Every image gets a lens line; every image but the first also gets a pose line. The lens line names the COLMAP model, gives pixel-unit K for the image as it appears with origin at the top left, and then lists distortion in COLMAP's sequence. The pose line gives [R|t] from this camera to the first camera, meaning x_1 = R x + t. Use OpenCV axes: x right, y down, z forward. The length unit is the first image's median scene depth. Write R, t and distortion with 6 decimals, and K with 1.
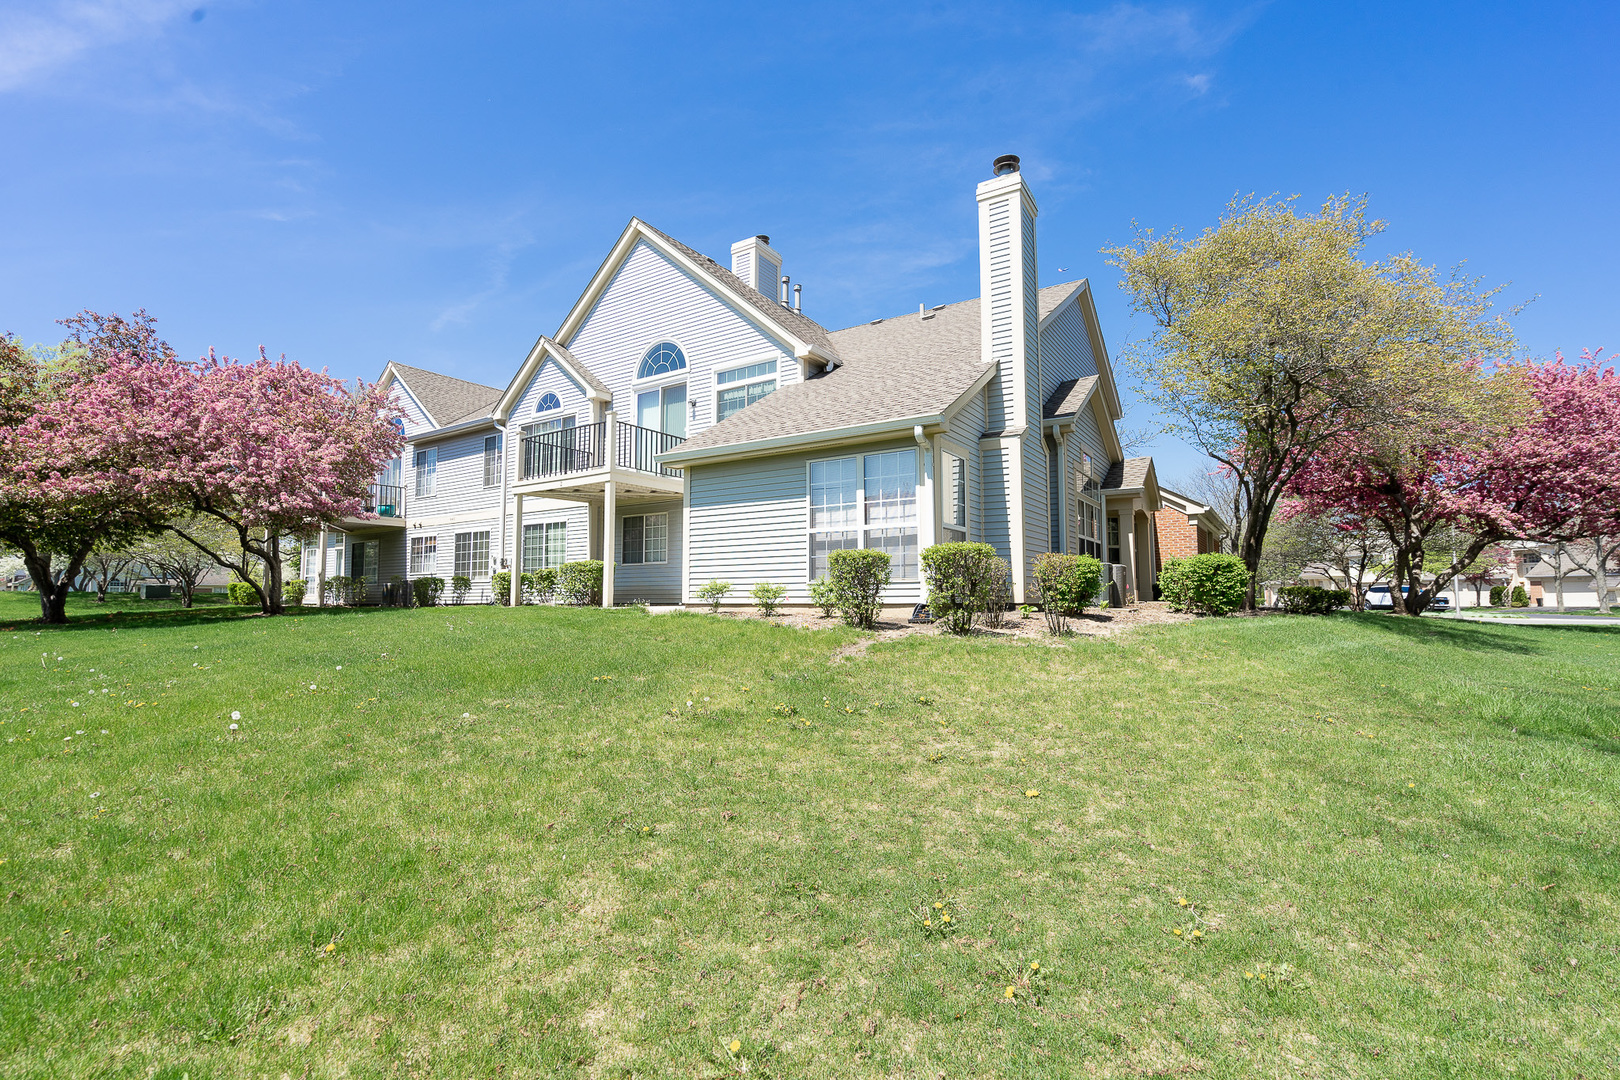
lens RADIAL K [[742.1, 0, 810.0], [0, 742.1, 540.0], [0, 0, 1]] dist [-0.001804, -0.000051]
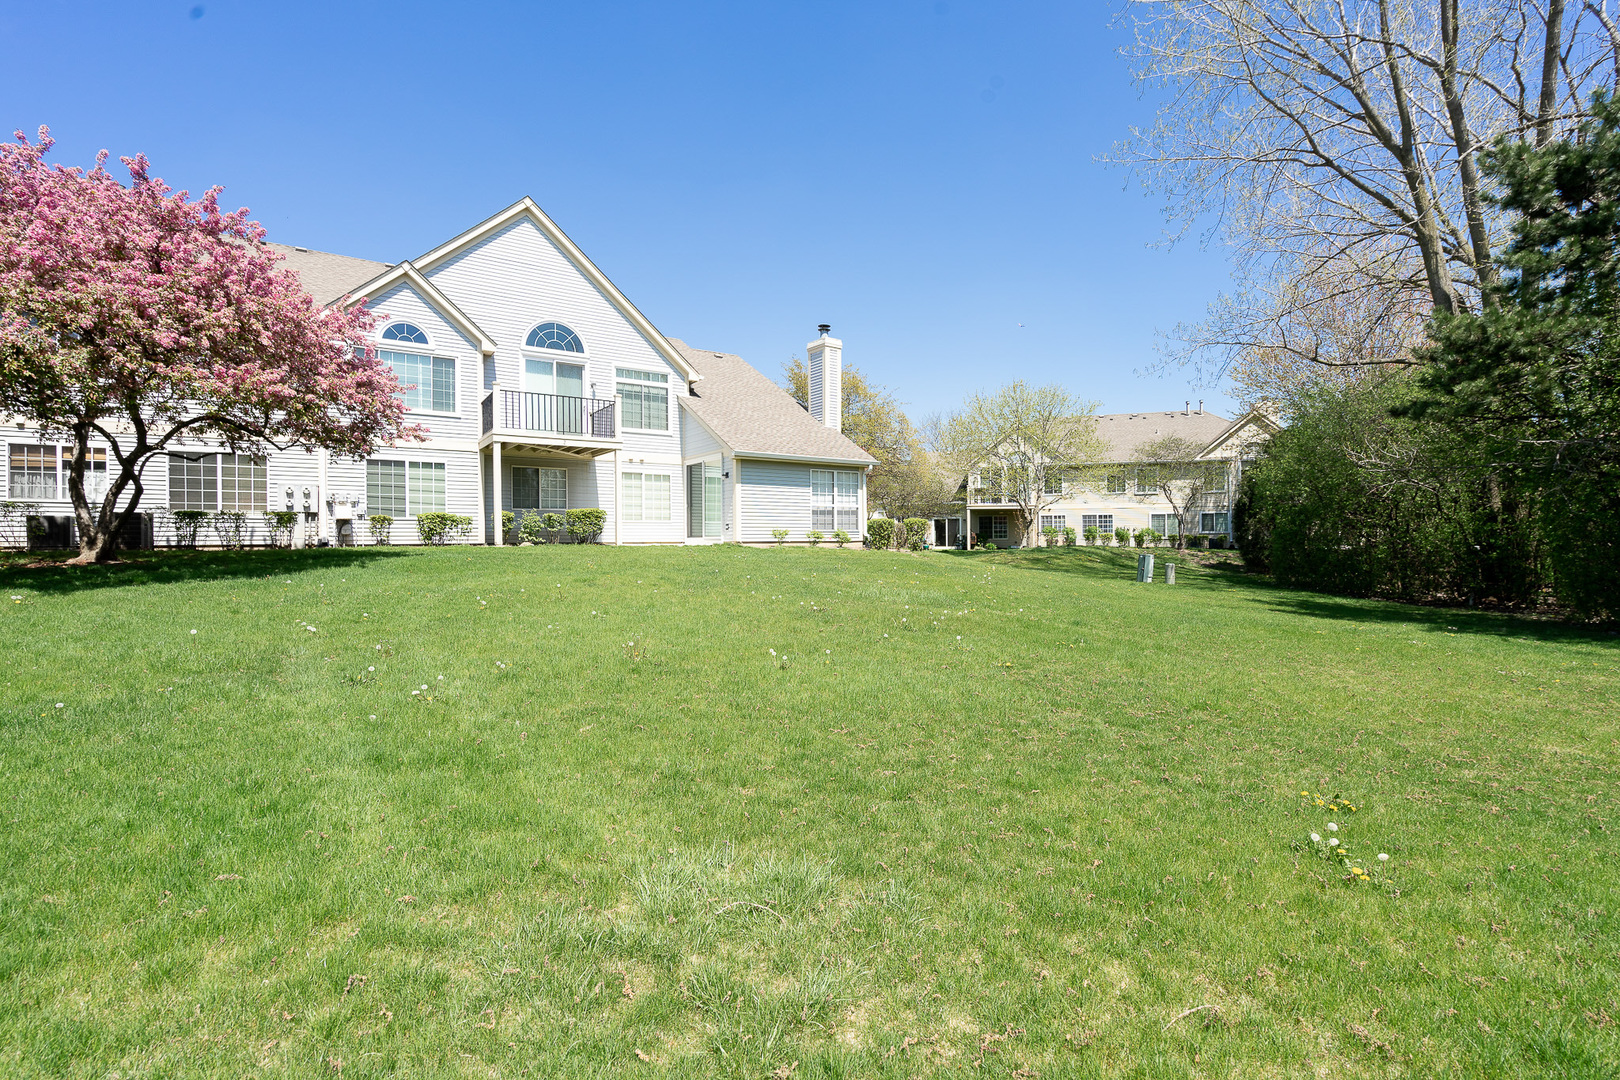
lens RADIAL K [[742.1, 0, 810.0], [0, 742.1, 540.0], [0, 0, 1]] dist [-0.001804, -0.000051]
pose [[0.360454, -0.002959, 0.932772, -1.156234], [-0.072763, 0.996859, 0.031280, 0.012735], [-0.929935, -0.079146, 0.359106, 0.171112]]
